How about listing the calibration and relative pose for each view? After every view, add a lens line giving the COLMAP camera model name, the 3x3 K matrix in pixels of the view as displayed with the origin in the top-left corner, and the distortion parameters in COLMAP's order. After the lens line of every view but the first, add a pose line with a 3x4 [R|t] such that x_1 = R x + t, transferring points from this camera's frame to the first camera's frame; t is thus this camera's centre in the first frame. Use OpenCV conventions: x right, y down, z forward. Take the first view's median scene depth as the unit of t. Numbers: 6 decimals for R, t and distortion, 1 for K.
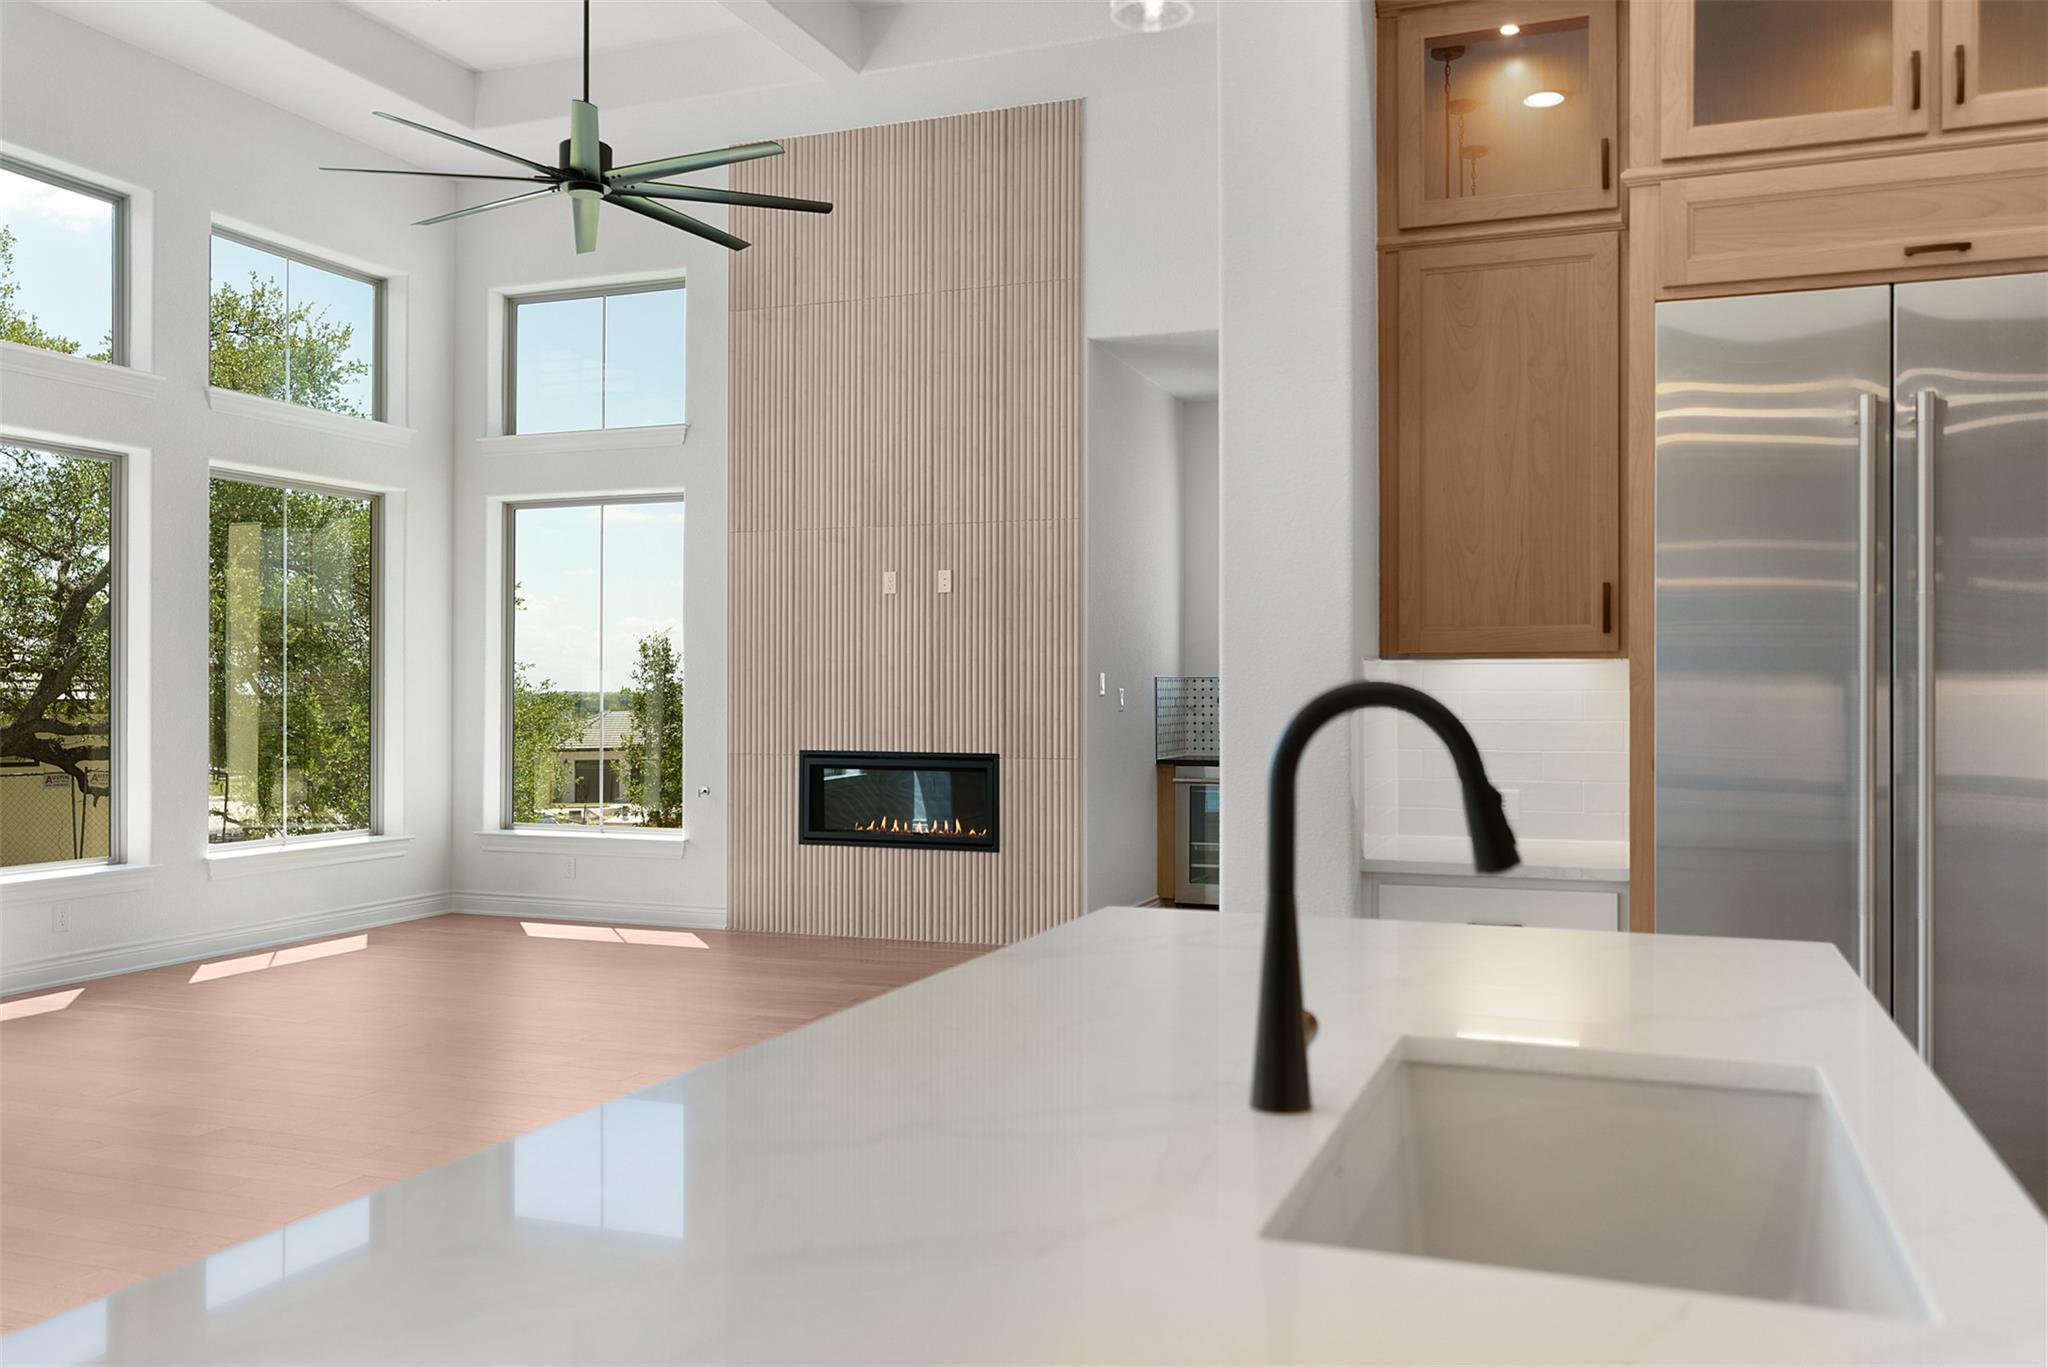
lens RADIAL K [[1655.2, 0, 1013.0], [0, 1655.2, 680.9], [0, 0, 1]] dist [0.010027, 0.002249]
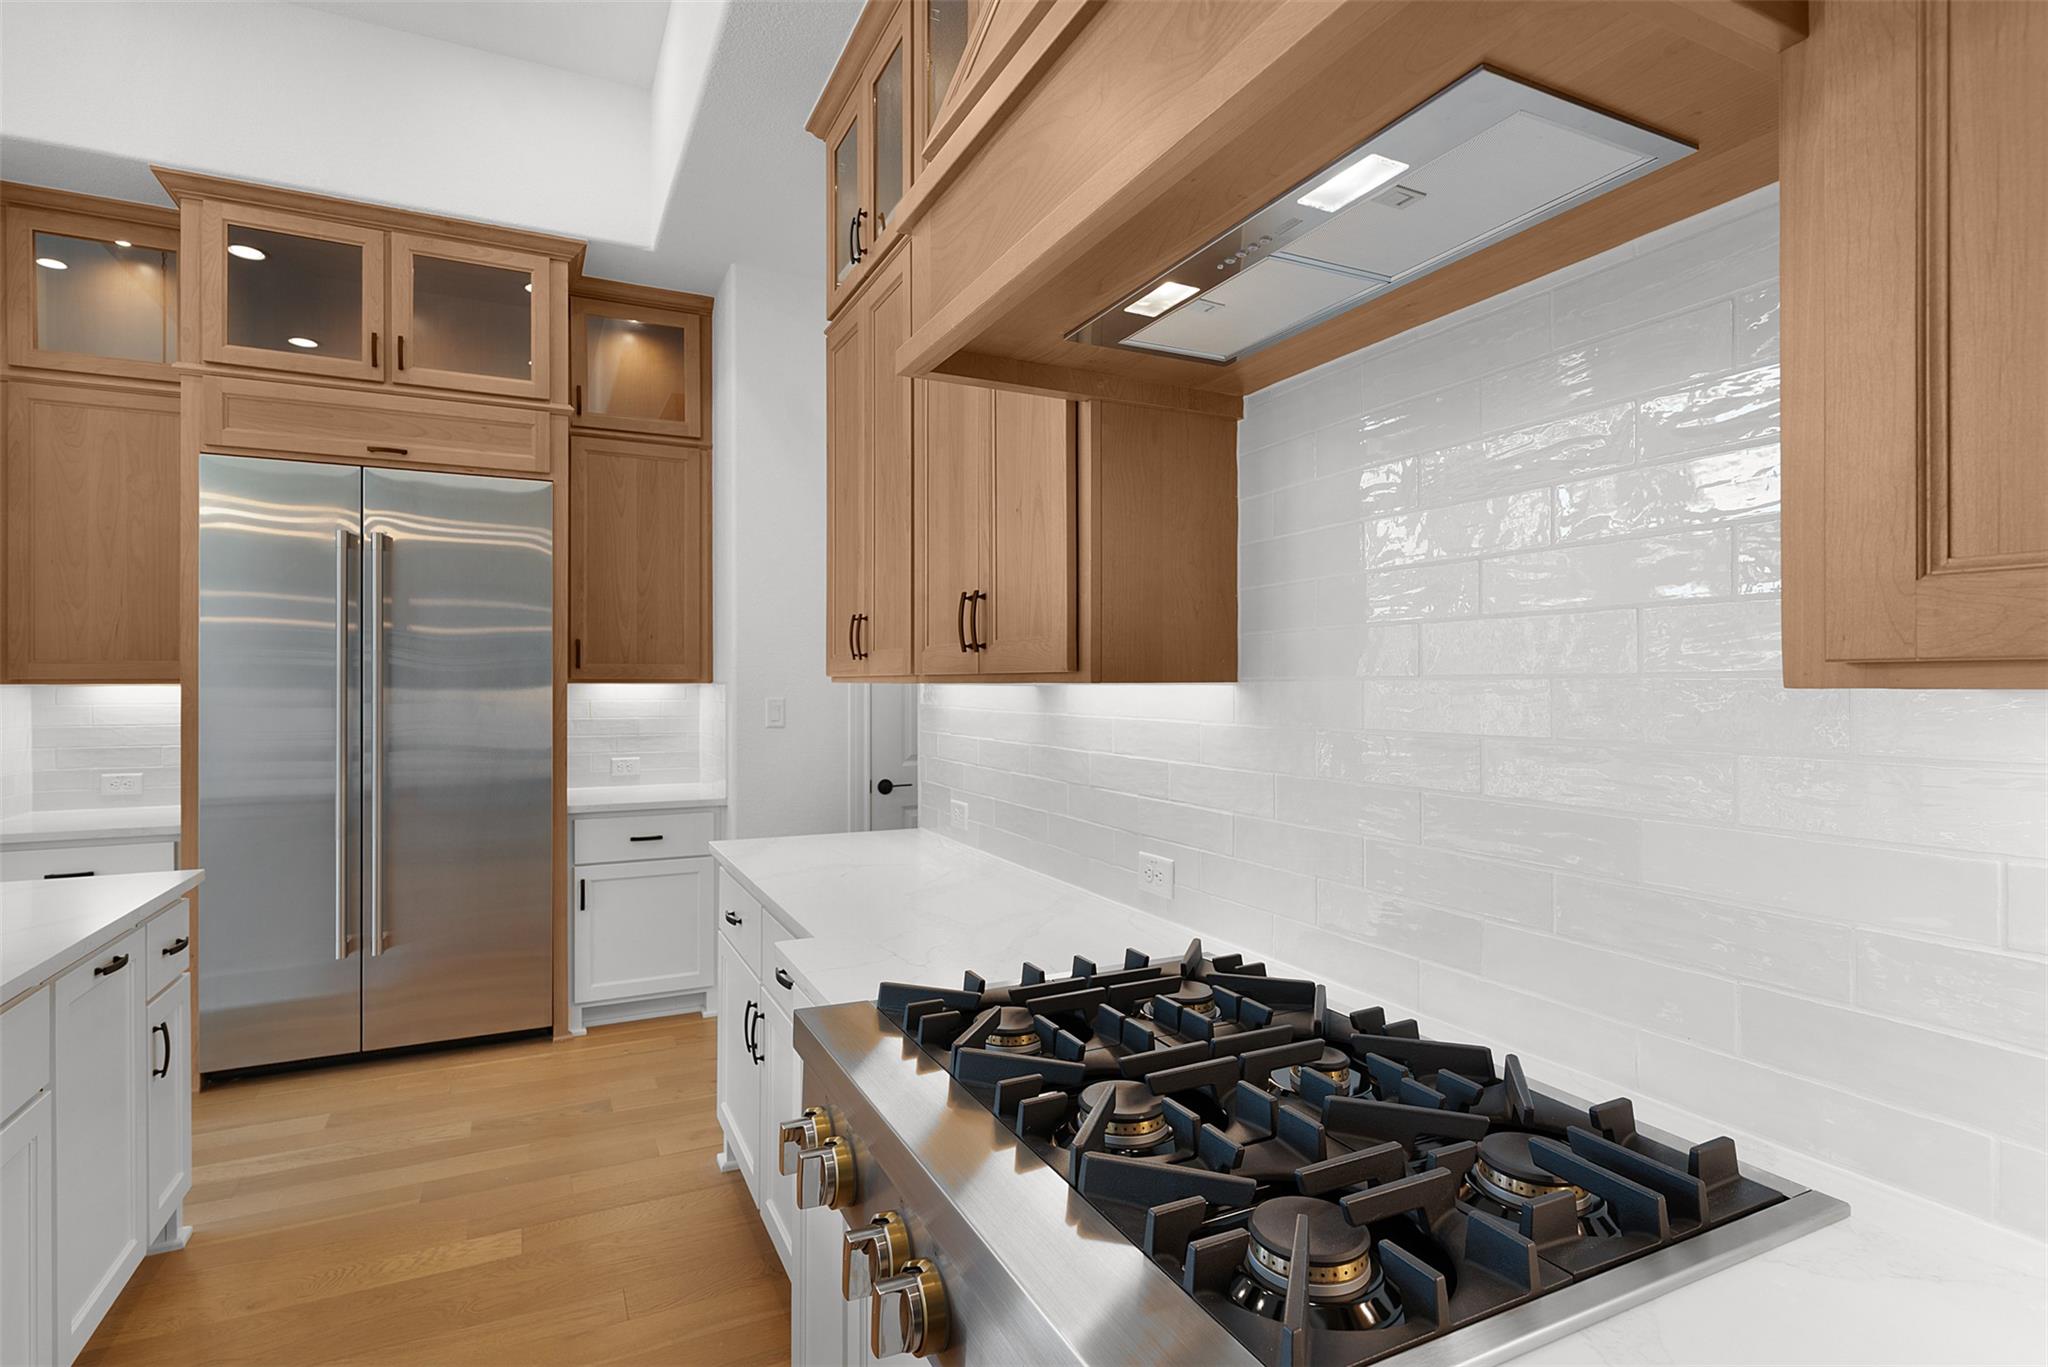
lens RADIAL K [[1000.0, 0, 1018.6], [0, 1000.0, 680.2], [0, 0, 1]] dist [0.003398, -0.000268]
pose [[0.676411, -0.003826, 0.736514, 0.092233], [0.000115, 0.999987, 0.005089, -0.009912], [-0.736524, -0.003358, 0.676403, -0.078640]]
